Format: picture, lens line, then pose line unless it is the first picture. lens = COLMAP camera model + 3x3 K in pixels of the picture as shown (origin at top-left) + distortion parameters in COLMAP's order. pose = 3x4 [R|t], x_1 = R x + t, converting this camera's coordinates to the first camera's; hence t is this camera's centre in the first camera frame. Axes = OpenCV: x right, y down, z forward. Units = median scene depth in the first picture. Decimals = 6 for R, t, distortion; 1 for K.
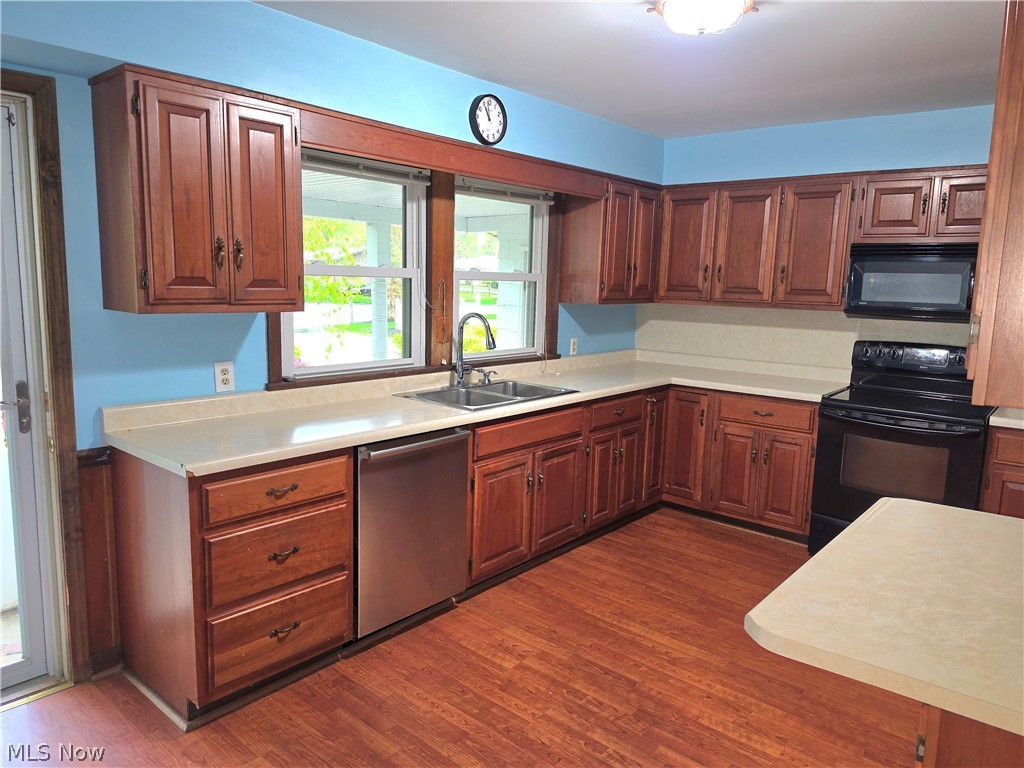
lens RADIAL K [[705.4, 0, 500.4], [0, 705.4, 377.1], [0, 0, 1]] dist [0.092317, -0.131643]
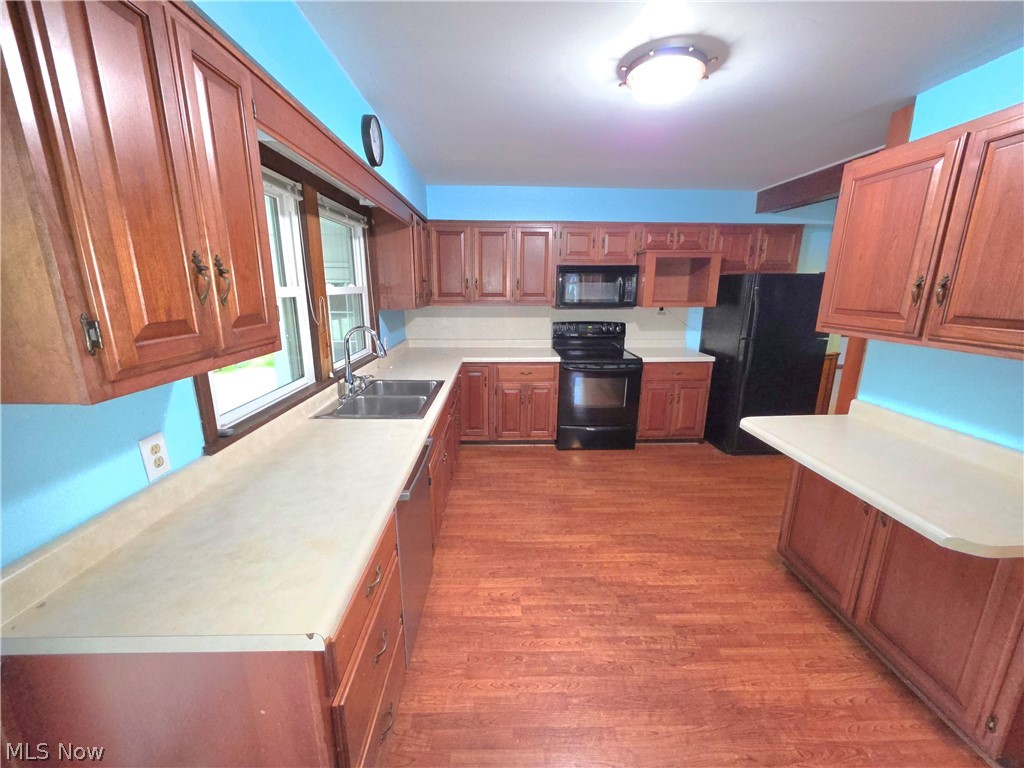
lens RADIAL K [[414.9, 0, 505.8], [0, 414.9, 385.9], [0, 0, 1]] dist [-0.001153, -0.000086]
pose [[0.741288, -0.181954, 0.646054, -0.295850], [0.112131, 0.982598, 0.148078, -0.069645], [-0.661755, -0.037326, 0.748791, 0.364216]]
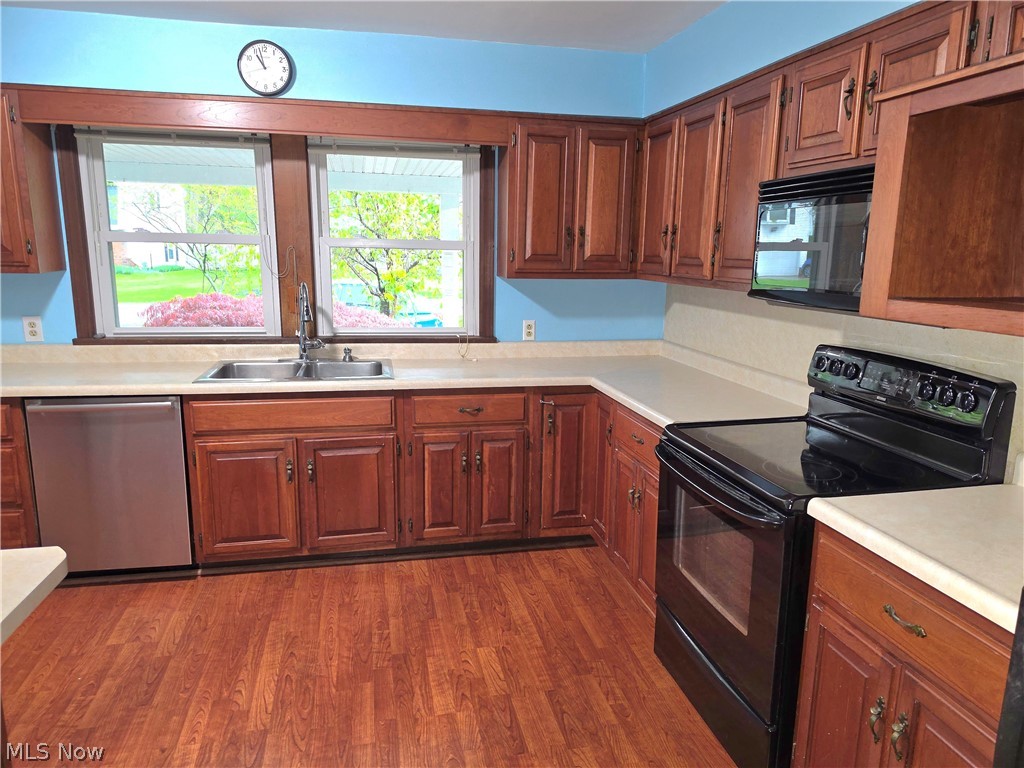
lens RADIAL K [[700.5, 0, 506.0], [0, 700.5, 383.6], [0, 0, 1]] dist [0.093082, -0.124708]
pose [[0.795560, 0.103880, -0.596903, 0.731419], [-0.082310, 0.994589, 0.063386, -0.038587], [0.600257, -0.001296, 0.799806, 0.408641]]
